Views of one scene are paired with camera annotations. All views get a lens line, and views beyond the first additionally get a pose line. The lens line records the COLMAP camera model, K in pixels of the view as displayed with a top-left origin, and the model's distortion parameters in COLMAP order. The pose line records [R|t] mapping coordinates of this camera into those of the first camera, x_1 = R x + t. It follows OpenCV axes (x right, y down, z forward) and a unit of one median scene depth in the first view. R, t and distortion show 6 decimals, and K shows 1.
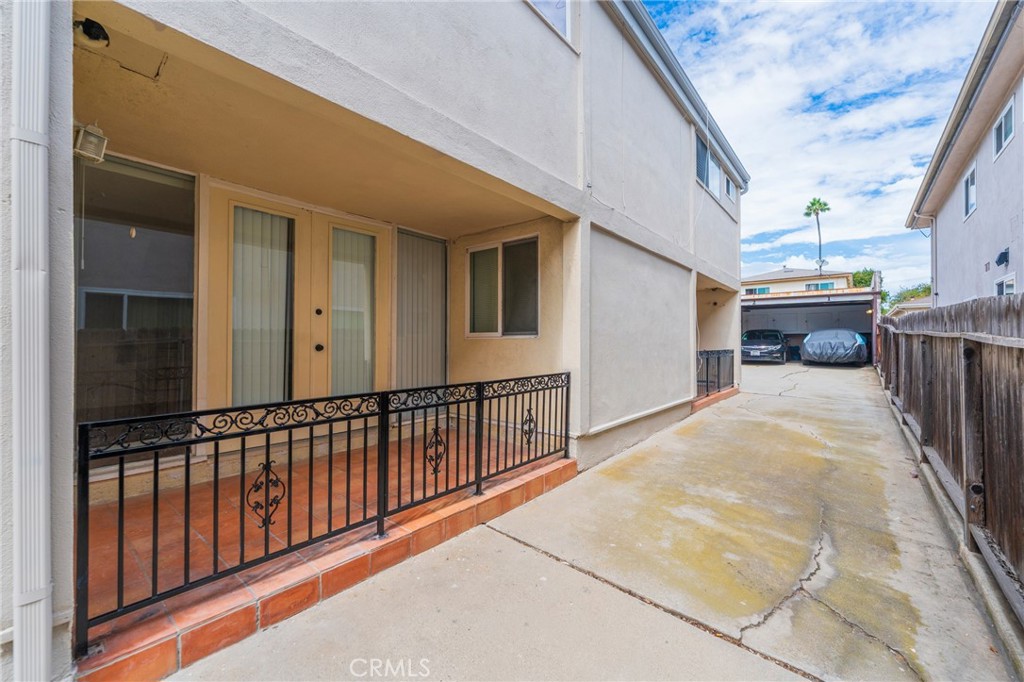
lens RADIAL K [[395.6, 0, 509.6], [0, 395.6, 339.3], [0, 0, 1]] dist [-0.003513, -0.000045]
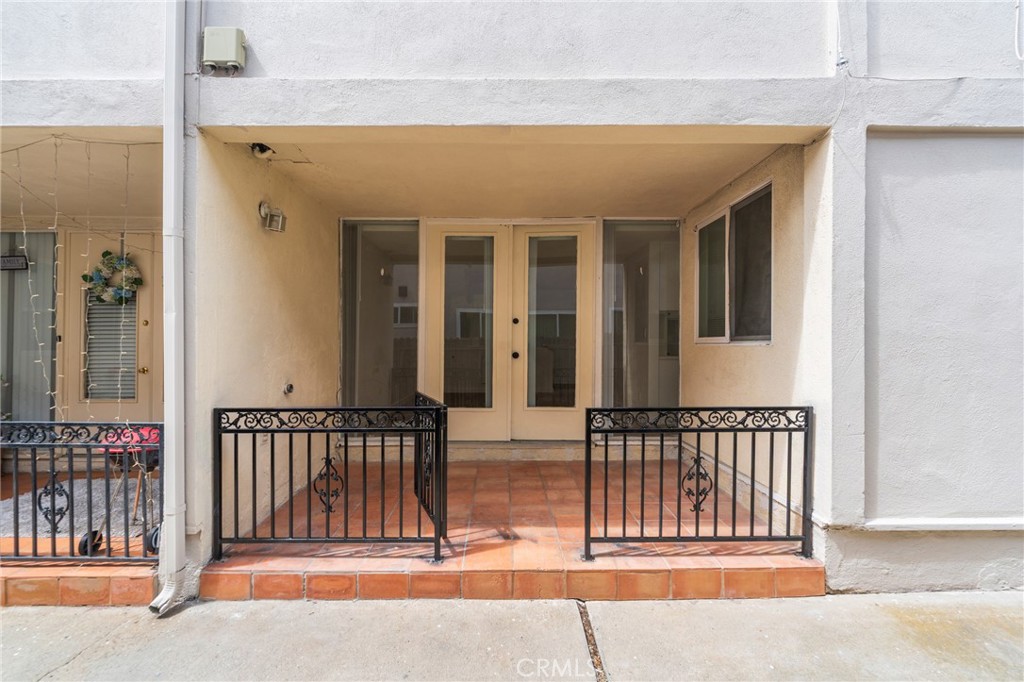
lens RADIAL K [[413.7, 0, 512.7], [0, 413.7, 342.9], [0, 0, 1]] dist [0.002396, -0.002545]
pose [[0.658304, -0.009915, -0.752687, 0.350068], [0.007663, 0.999950, -0.006470, -0.008565], [0.752713, -0.001509, 0.658347, 0.317141]]
